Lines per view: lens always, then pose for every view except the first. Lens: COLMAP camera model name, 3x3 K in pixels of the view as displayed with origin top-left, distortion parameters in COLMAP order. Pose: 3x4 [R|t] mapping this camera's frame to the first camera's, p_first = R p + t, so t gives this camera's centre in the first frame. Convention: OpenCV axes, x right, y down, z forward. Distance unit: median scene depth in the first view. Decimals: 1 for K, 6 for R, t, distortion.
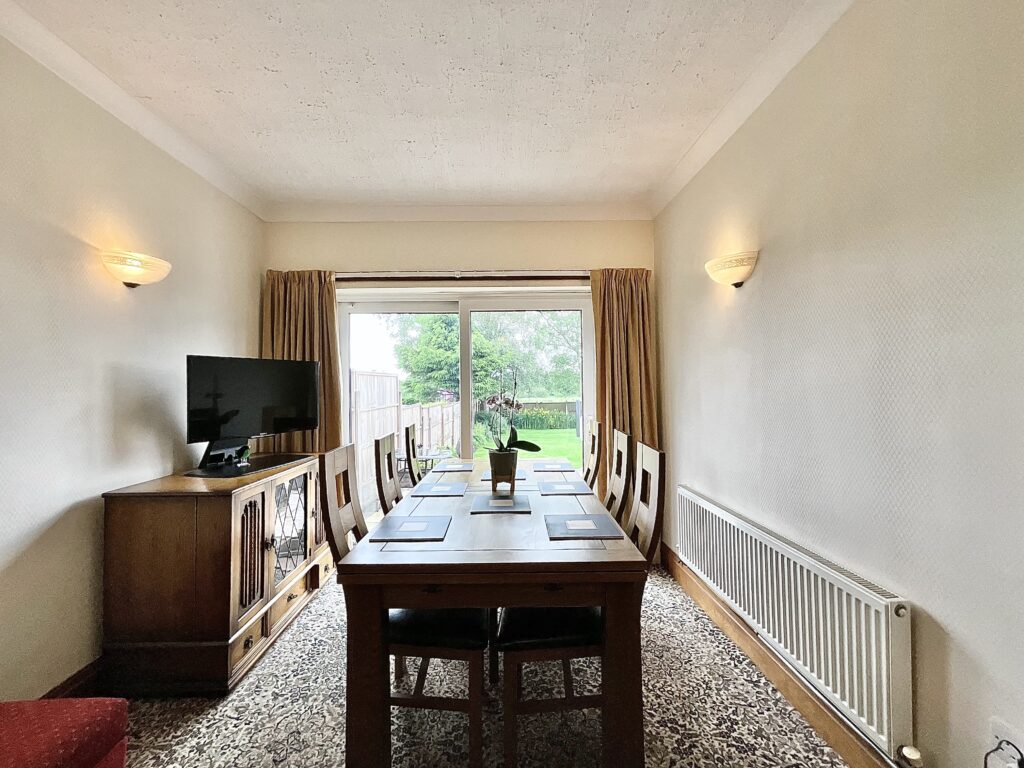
lens RADIAL K [[411.0, 0, 512.0], [0, 411.0, 381.1], [0, 0, 1]] dist [-0.001793, -0.000109]
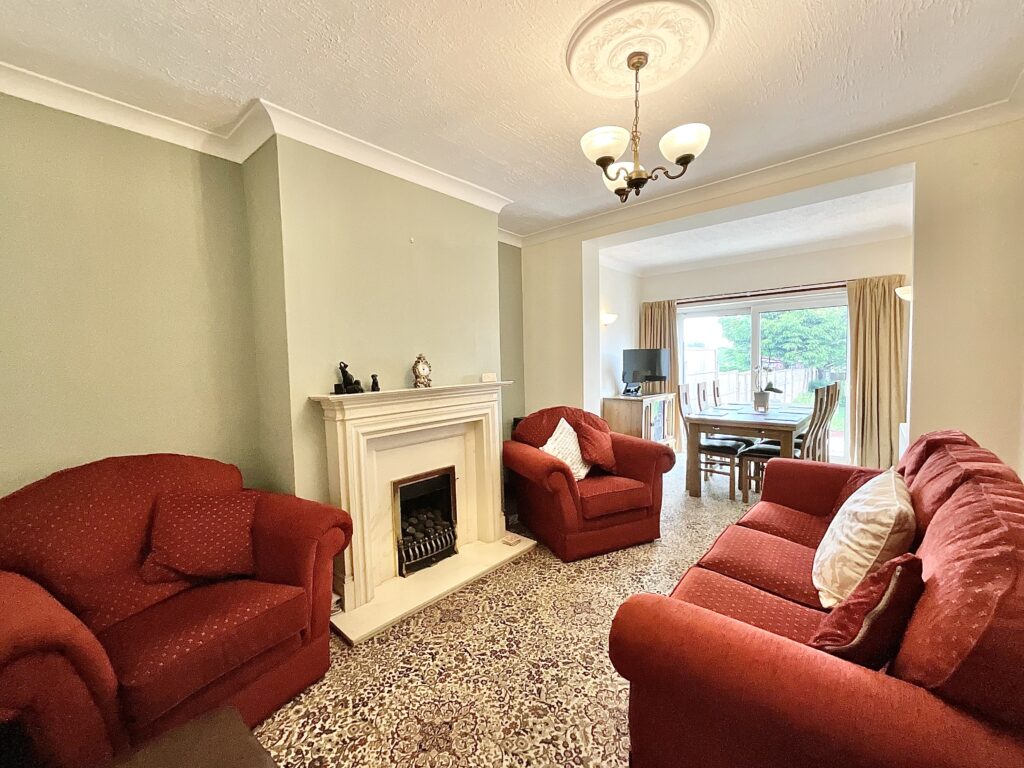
lens RADIAL K [[411.0, 0, 517.3], [0, 411.0, 384.2], [0, 0, 1]] dist [-0.001793, -0.000109]
pose [[0.739901, 0.036212, -0.671741, 0.327219], [0.024080, 0.996484, 0.080243, -0.045798], [0.672285, -0.075547, 0.736428, -0.955456]]
